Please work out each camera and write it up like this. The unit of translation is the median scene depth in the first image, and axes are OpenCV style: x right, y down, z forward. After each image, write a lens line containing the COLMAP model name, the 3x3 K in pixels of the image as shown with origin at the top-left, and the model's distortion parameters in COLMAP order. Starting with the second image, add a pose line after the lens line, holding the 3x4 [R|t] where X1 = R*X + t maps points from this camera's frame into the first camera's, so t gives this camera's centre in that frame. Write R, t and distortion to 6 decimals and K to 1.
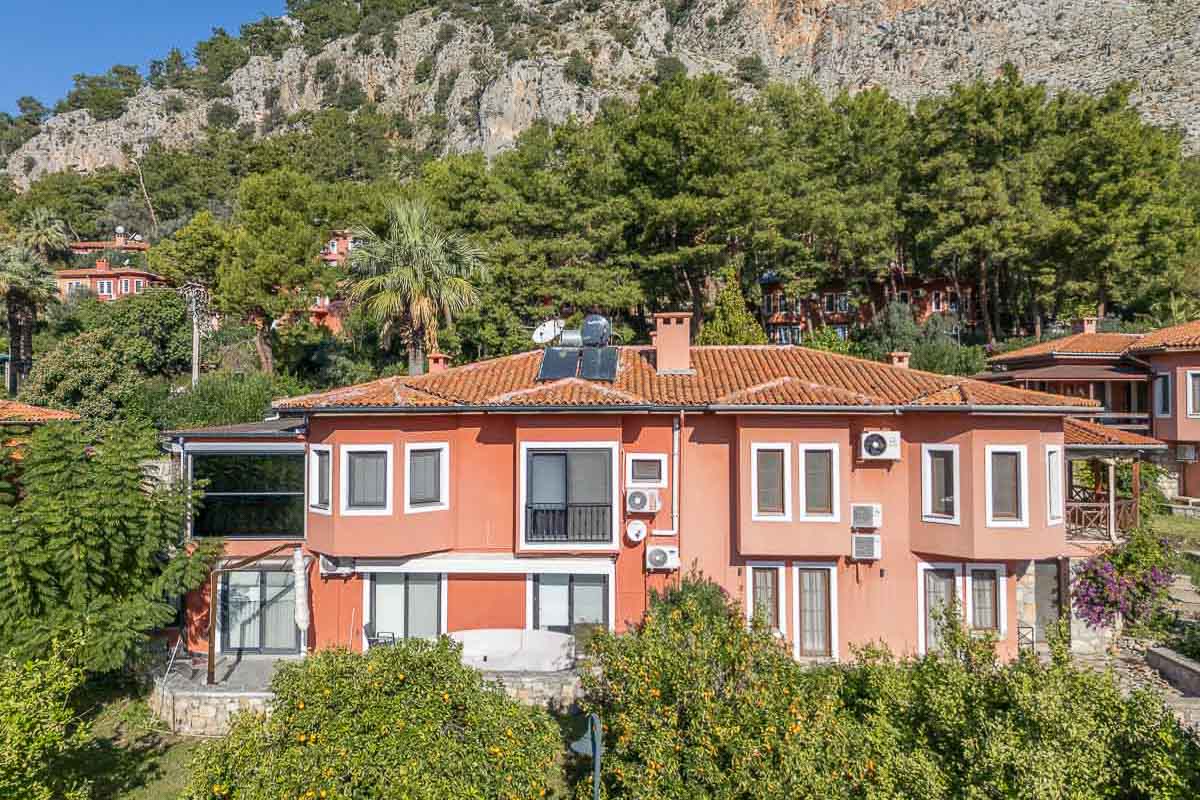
lens RADIAL K [[880.9, 0, 598.6], [0, 880.9, 392.4], [0, 0, 1]] dist [0.075475, -0.063140]
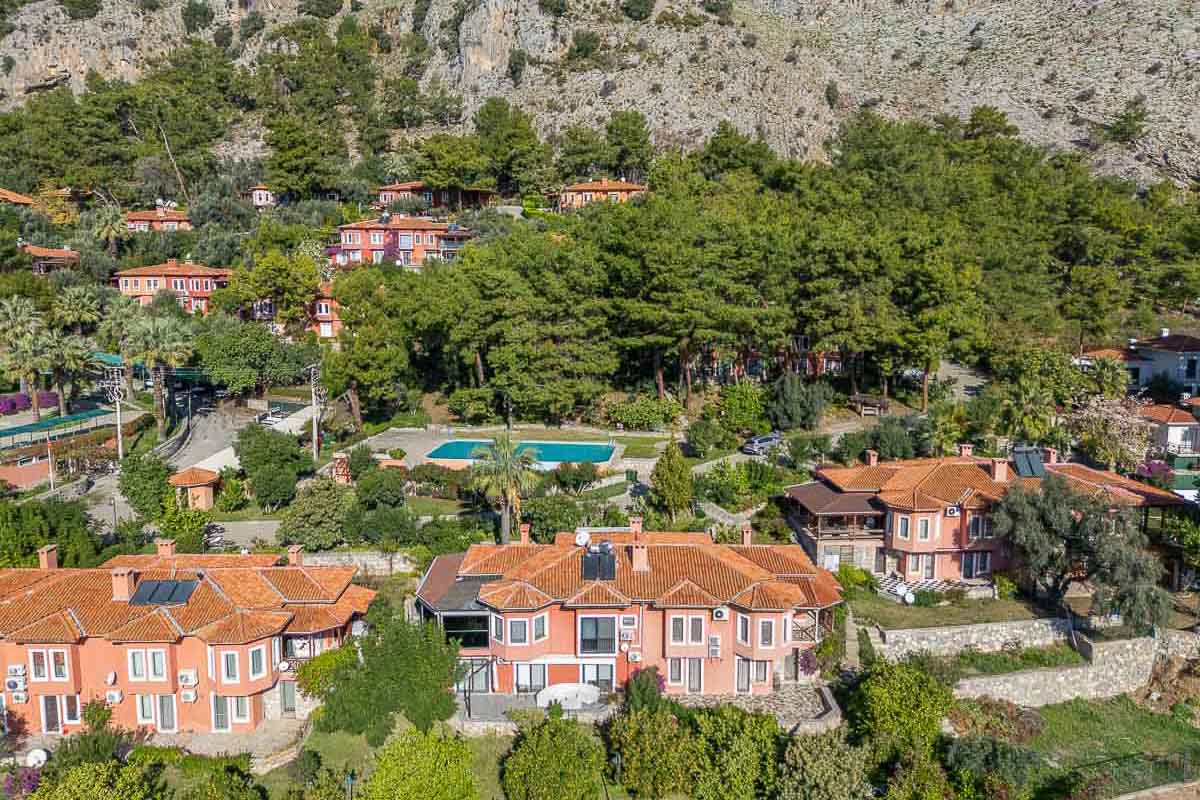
lens RADIAL K [[880.9, 0, 598.6], [0, 880.9, 387.6], [0, 0, 1]] dist [0.075475, -0.063140]
pose [[0.999229, -0.003212, 0.039124, -0.040154], [-0.003366, 0.985965, 0.166920, -0.313897], [-0.039112, -0.166923, 0.985194, -0.428898]]
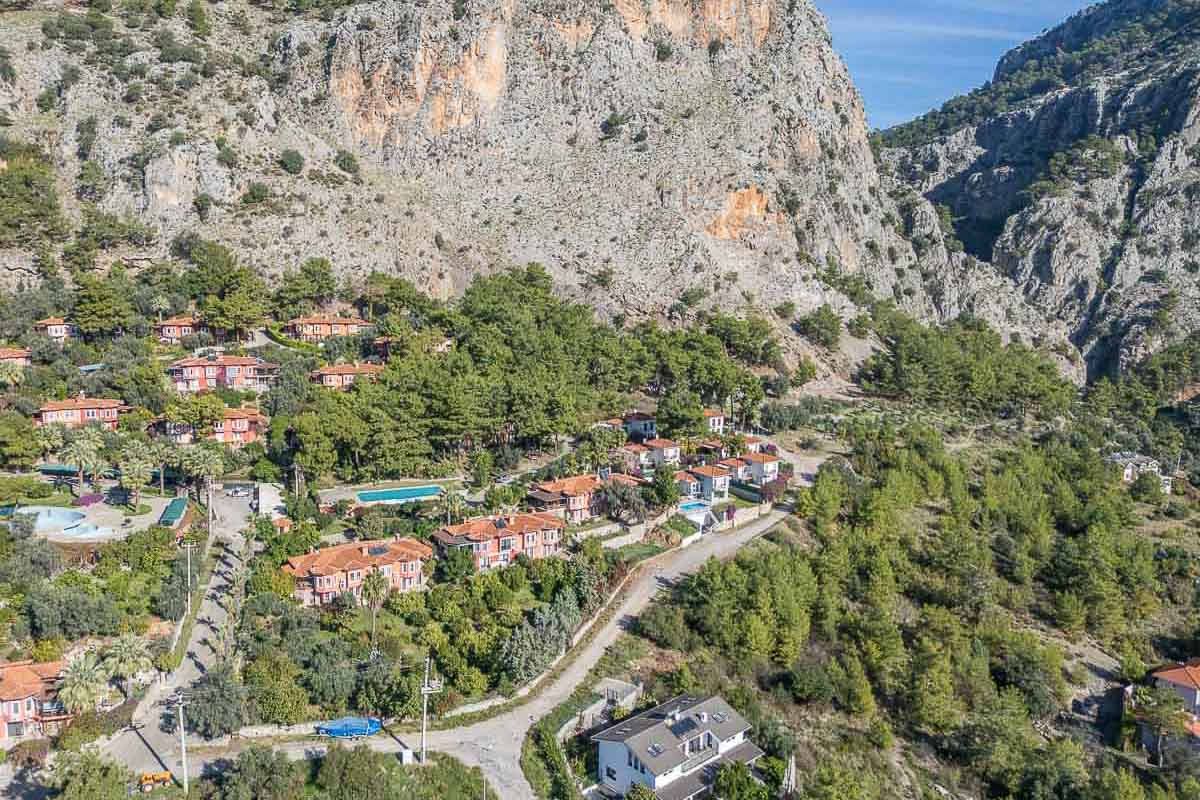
lens RADIAL K [[880.9, 0, 601.9], [0, 880.9, 393.0], [0, 0, 1]] dist [0.075475, -0.063140]
pose [[0.833283, -0.061648, 0.549398, -1.165242], [-0.025880, 0.988324, 0.150154, -0.794029], [-0.552240, -0.139339, 0.821958, -1.896516]]
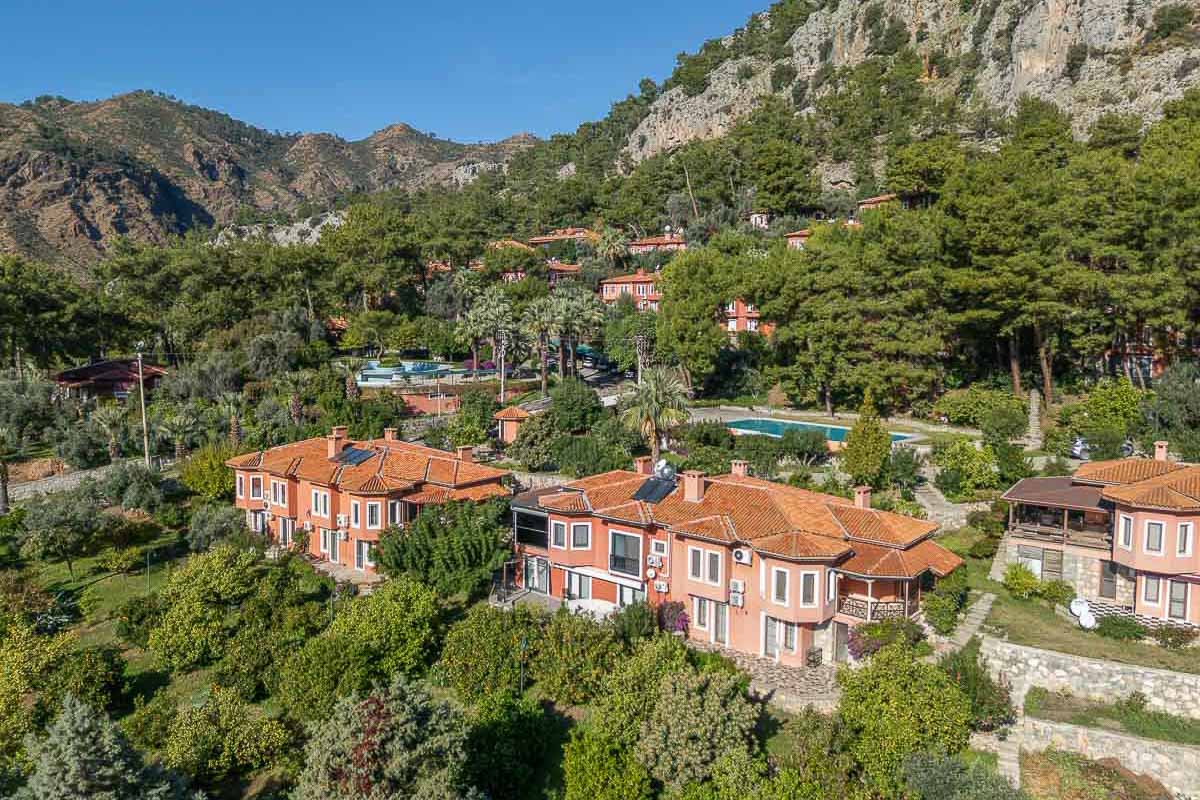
lens RADIAL K [[880.9, 0, 598.9], [0, 880.9, 391.9], [0, 0, 1]] dist [0.075475, -0.063140]
pose [[0.799273, 0.061671, -0.597796, 0.416477], [0.004728, 0.994045, 0.108871, -0.184573], [0.600950, -0.089844, 0.794221, -0.289344]]
